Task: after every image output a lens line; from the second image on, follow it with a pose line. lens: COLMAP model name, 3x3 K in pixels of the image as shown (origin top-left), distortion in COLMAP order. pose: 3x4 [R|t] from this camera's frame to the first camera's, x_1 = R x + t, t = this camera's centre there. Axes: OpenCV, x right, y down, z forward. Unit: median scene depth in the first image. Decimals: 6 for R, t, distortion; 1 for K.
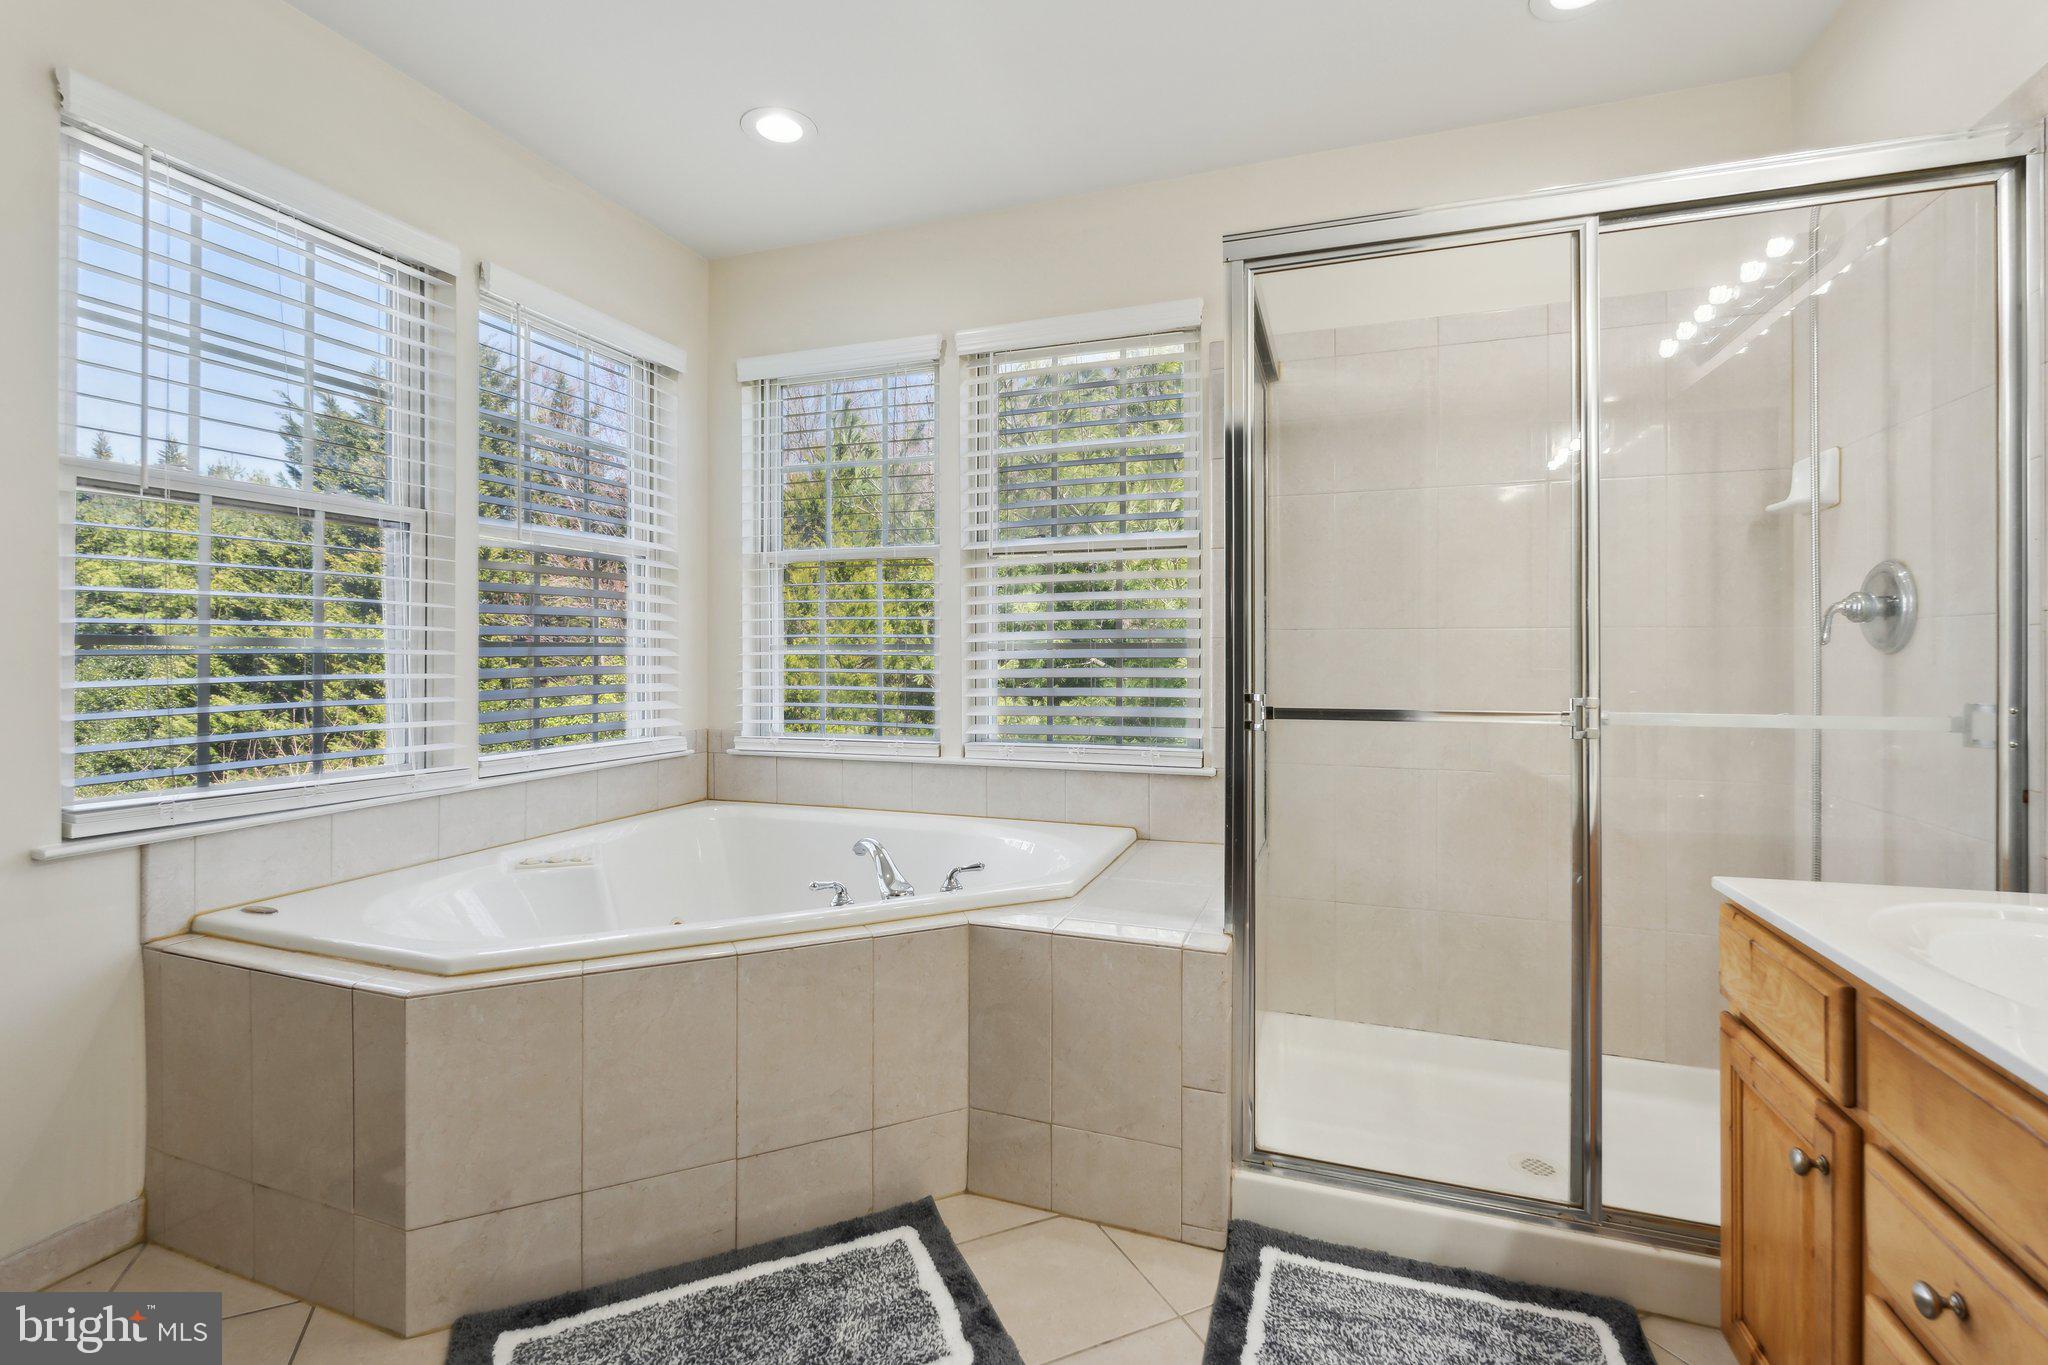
lens RADIAL K [[903.2, 0, 1017.3], [0, 903.2, 659.1], [0, 0, 1]] dist [-0.004901, -0.000626]
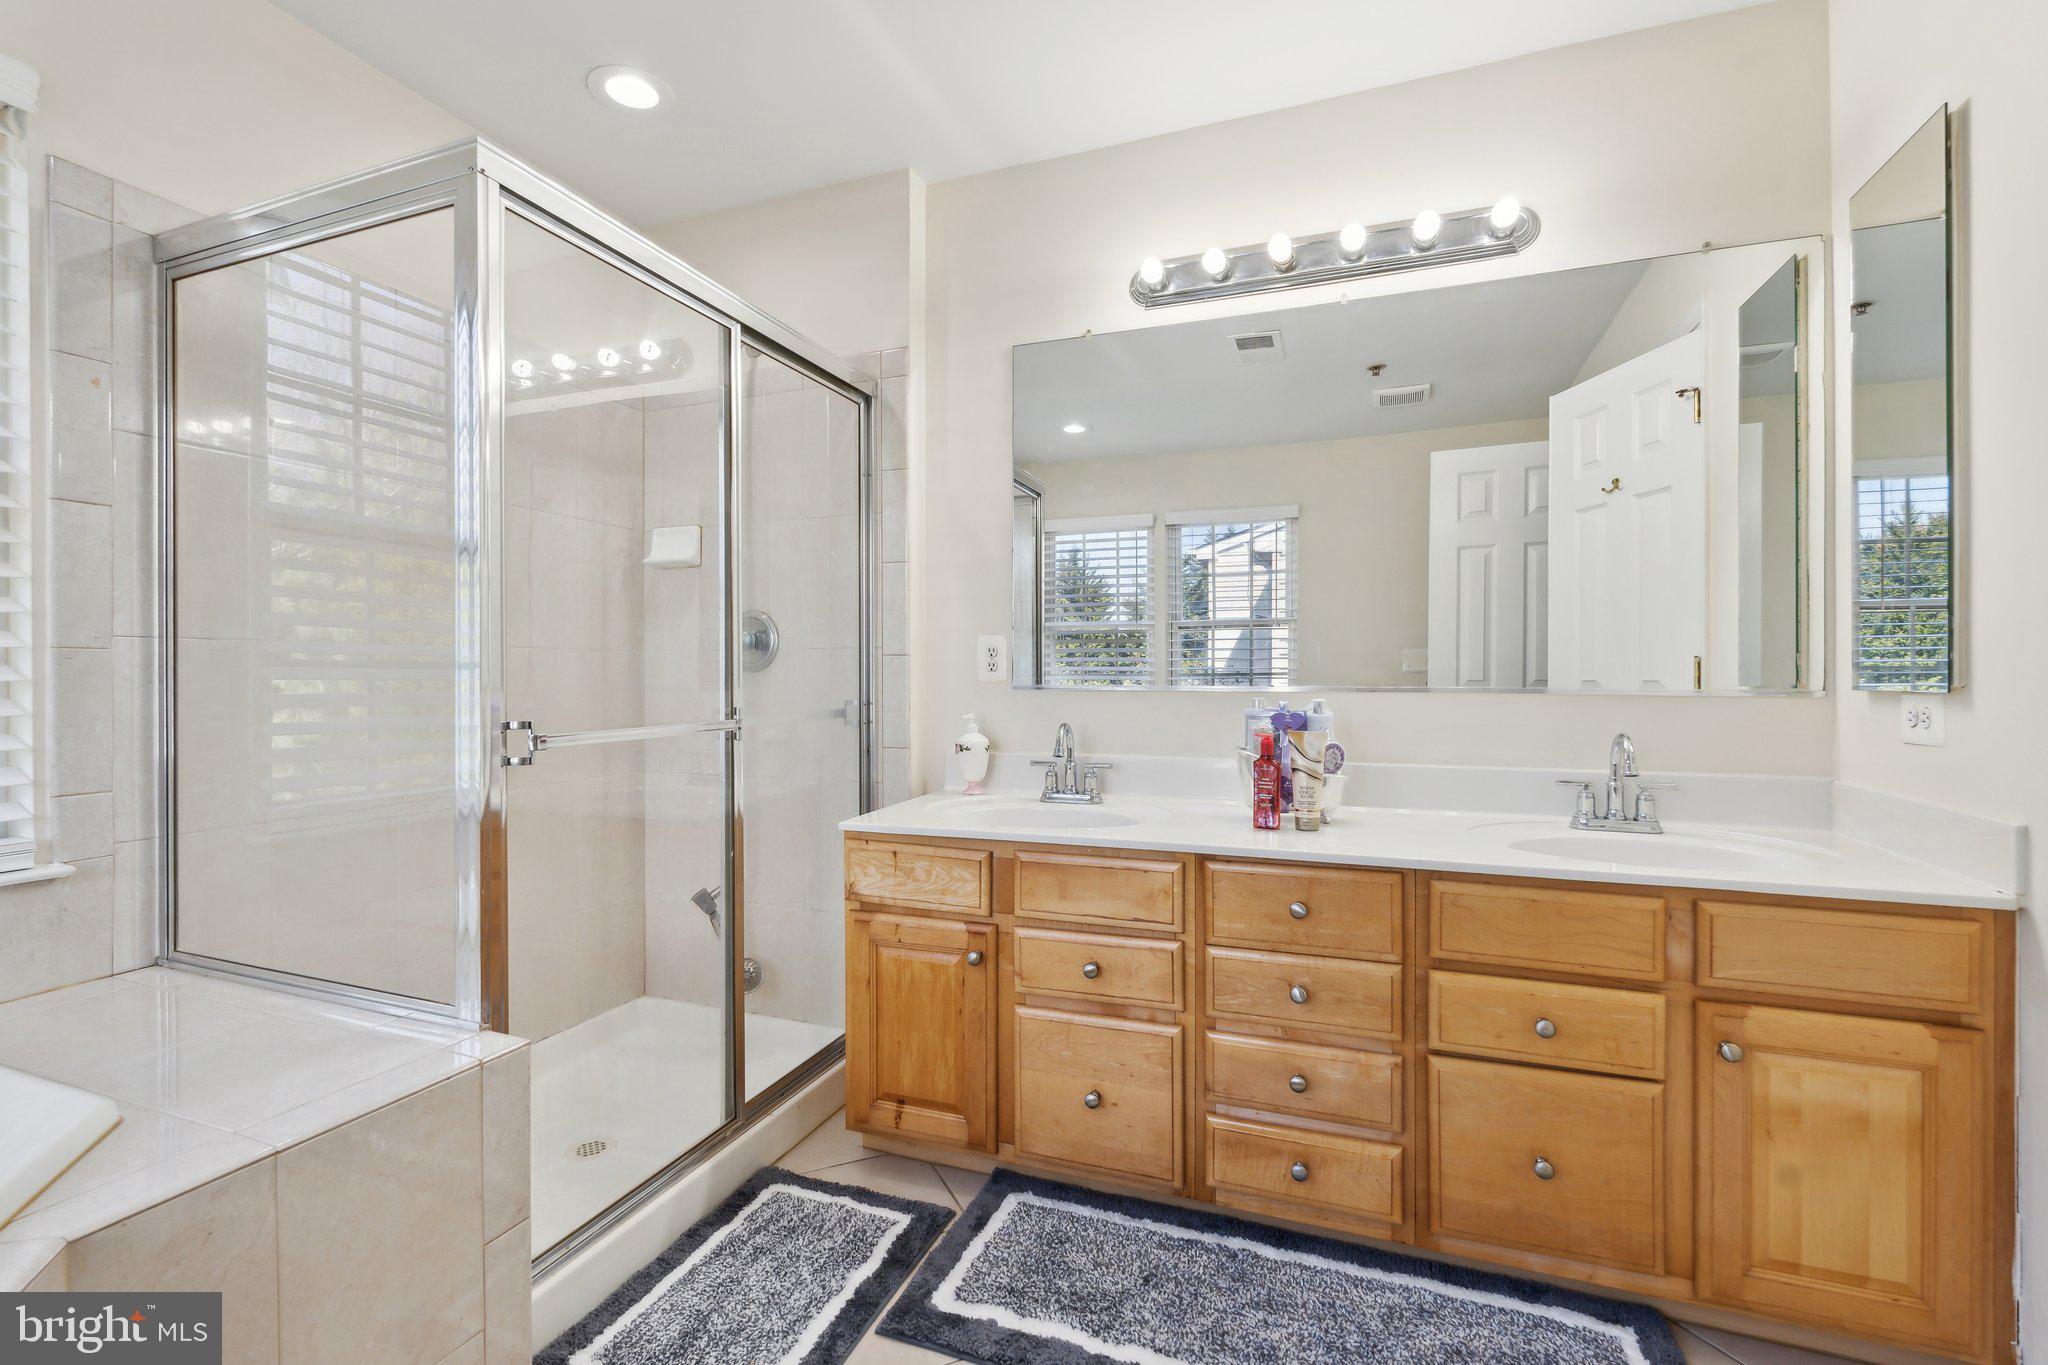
lens RADIAL K [[903.2, 0, 1016.0], [0, 903.2, 678.2], [0, 0, 1]] dist [-0.004901, -0.000626]
pose [[0.022073, -0.008633, 0.999719, -0.609047], [0.006603, 0.999942, 0.008489, -0.006133], [-0.999735, 0.006414, 0.022128, 0.585423]]
